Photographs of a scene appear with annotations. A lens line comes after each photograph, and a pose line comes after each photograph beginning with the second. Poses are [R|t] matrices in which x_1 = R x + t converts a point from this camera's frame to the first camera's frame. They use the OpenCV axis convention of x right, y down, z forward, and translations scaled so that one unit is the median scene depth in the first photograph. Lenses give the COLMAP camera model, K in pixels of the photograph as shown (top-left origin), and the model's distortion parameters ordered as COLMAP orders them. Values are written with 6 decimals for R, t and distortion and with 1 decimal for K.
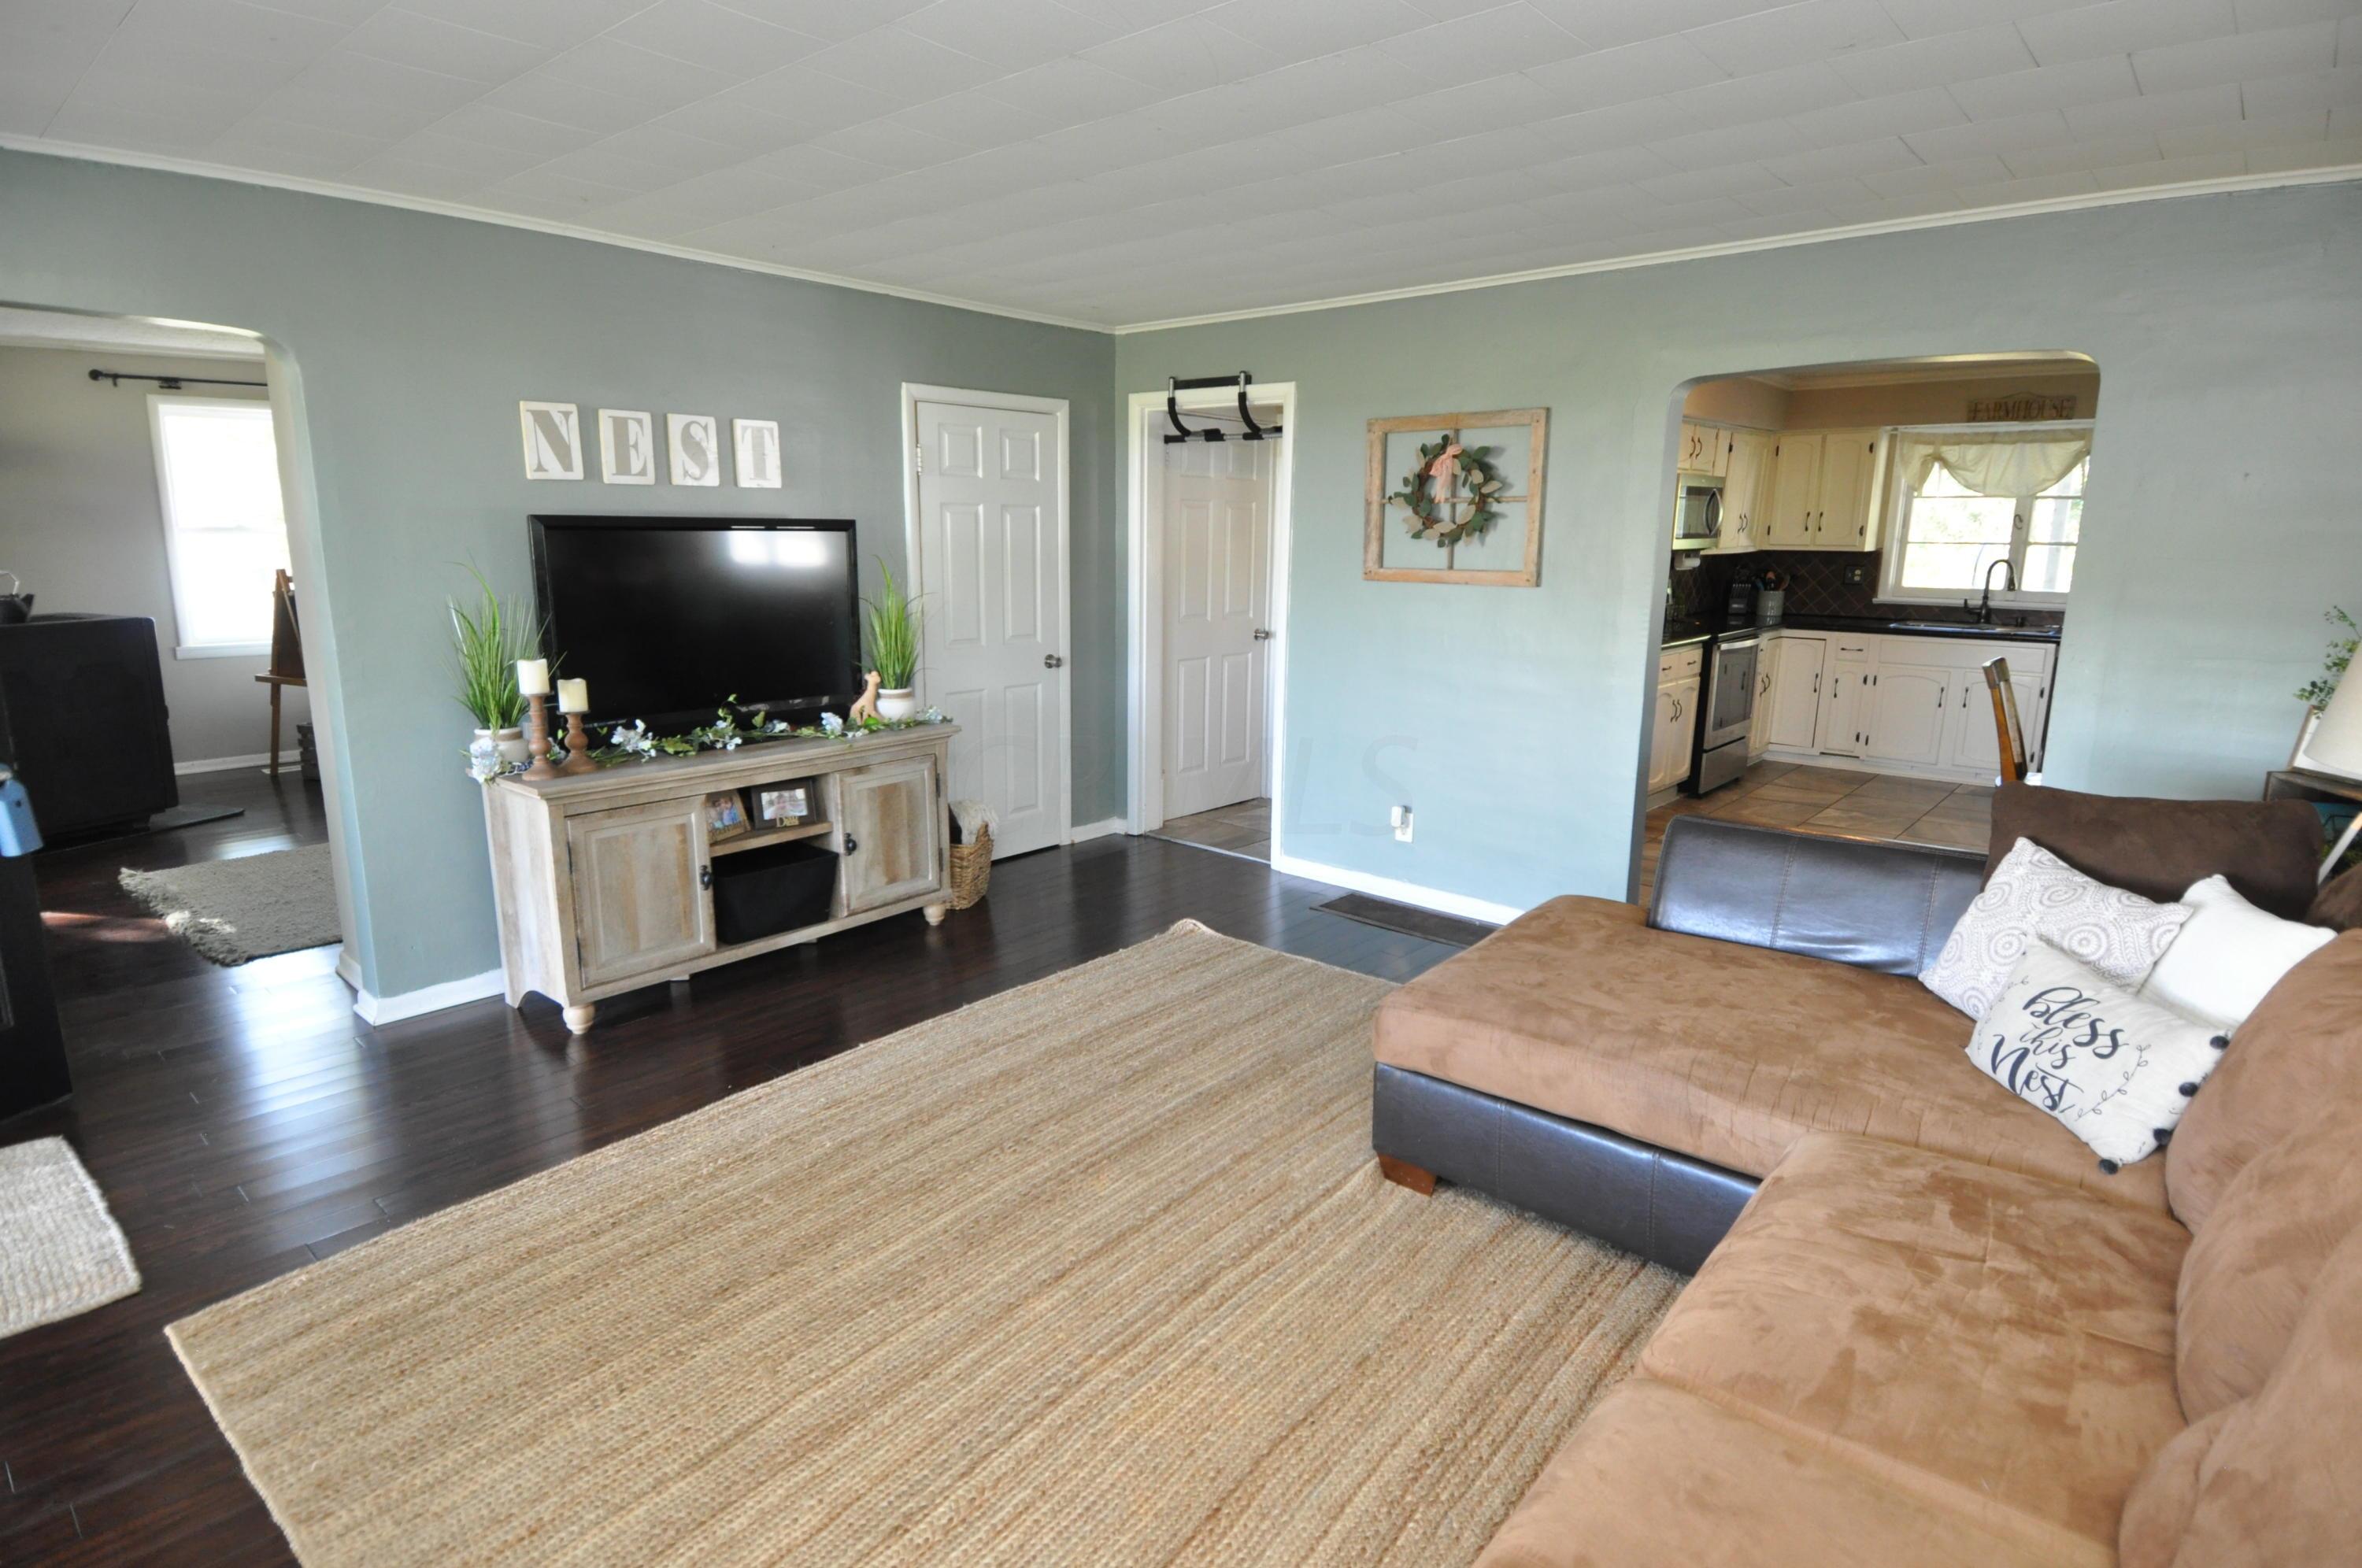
lens RADIAL K [[1232.5, 0, 1184.9], [0, 1232.5, 768.9], [0, 0, 1]] dist [0.071956, -0.069306]
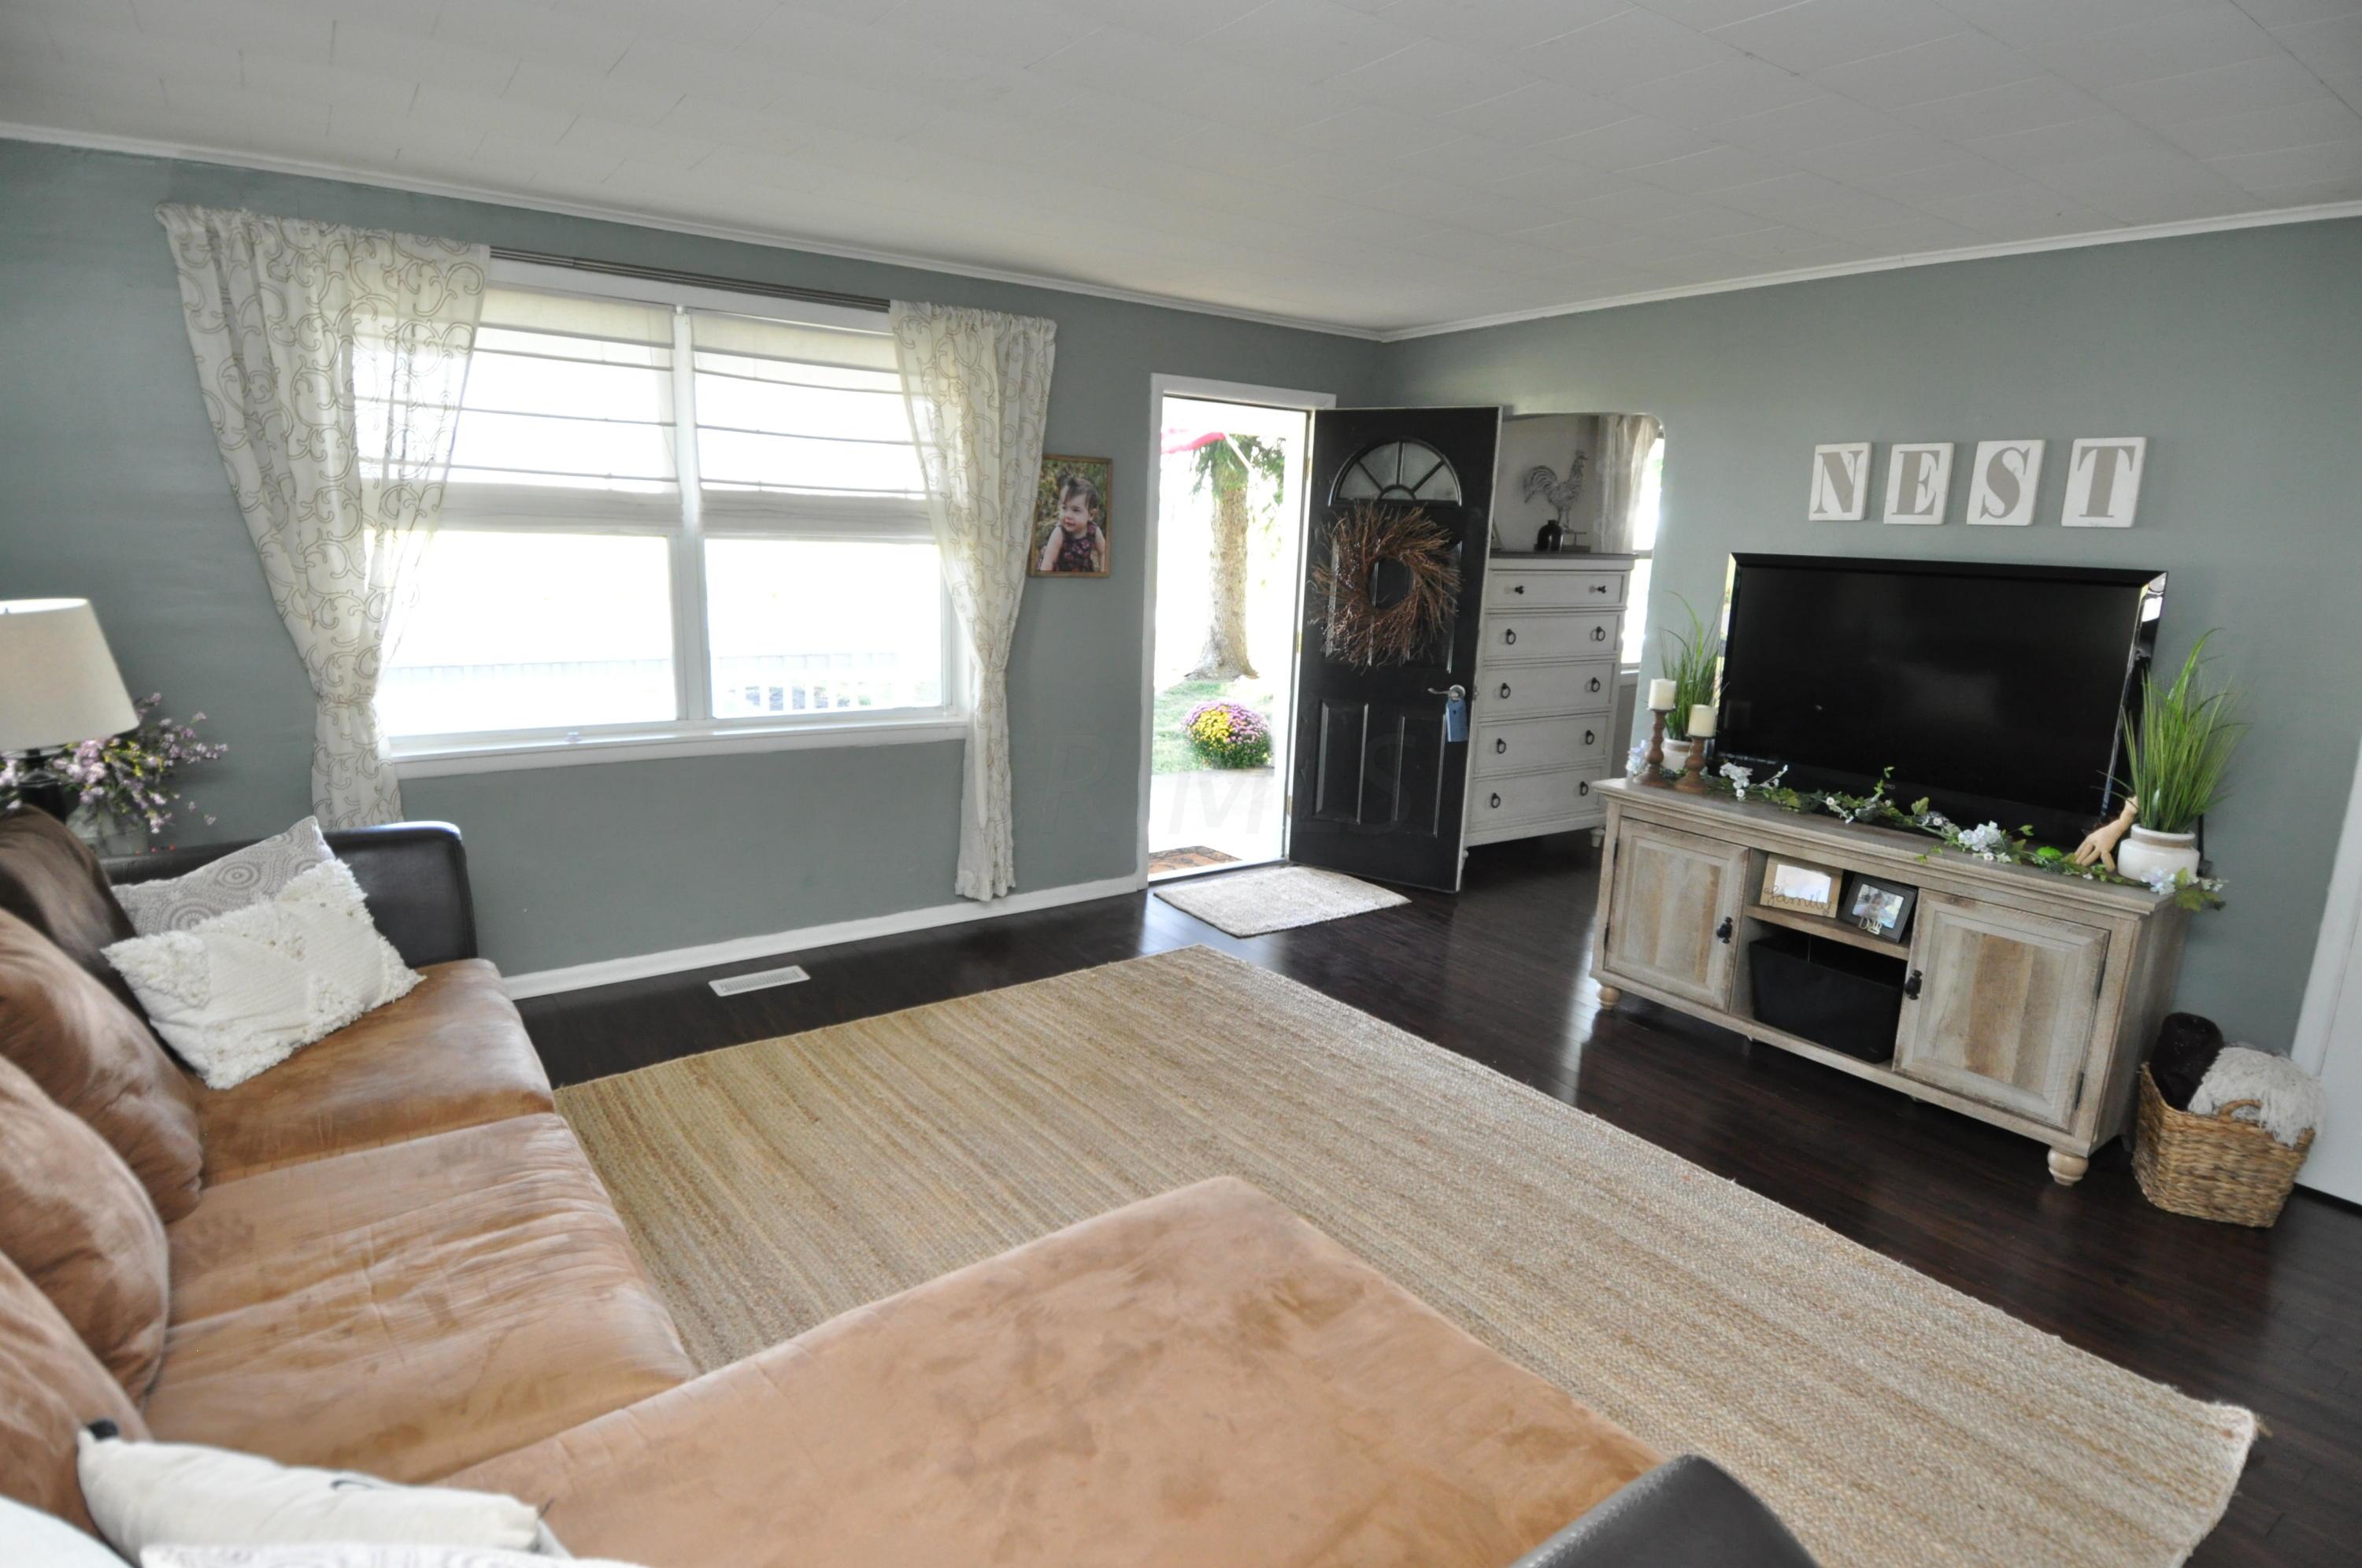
lens RADIAL K [[1232.5, 0, 1184.9], [0, 1232.5, 768.9], [0, 0, 1]] dist [0.071956, -0.069306]
pose [[-0.225682, 0.175845, -0.958200, 0.580555], [-0.228935, 0.946458, 0.227611, -0.146601], [0.946919, 0.270733, -0.173341, 0.708901]]
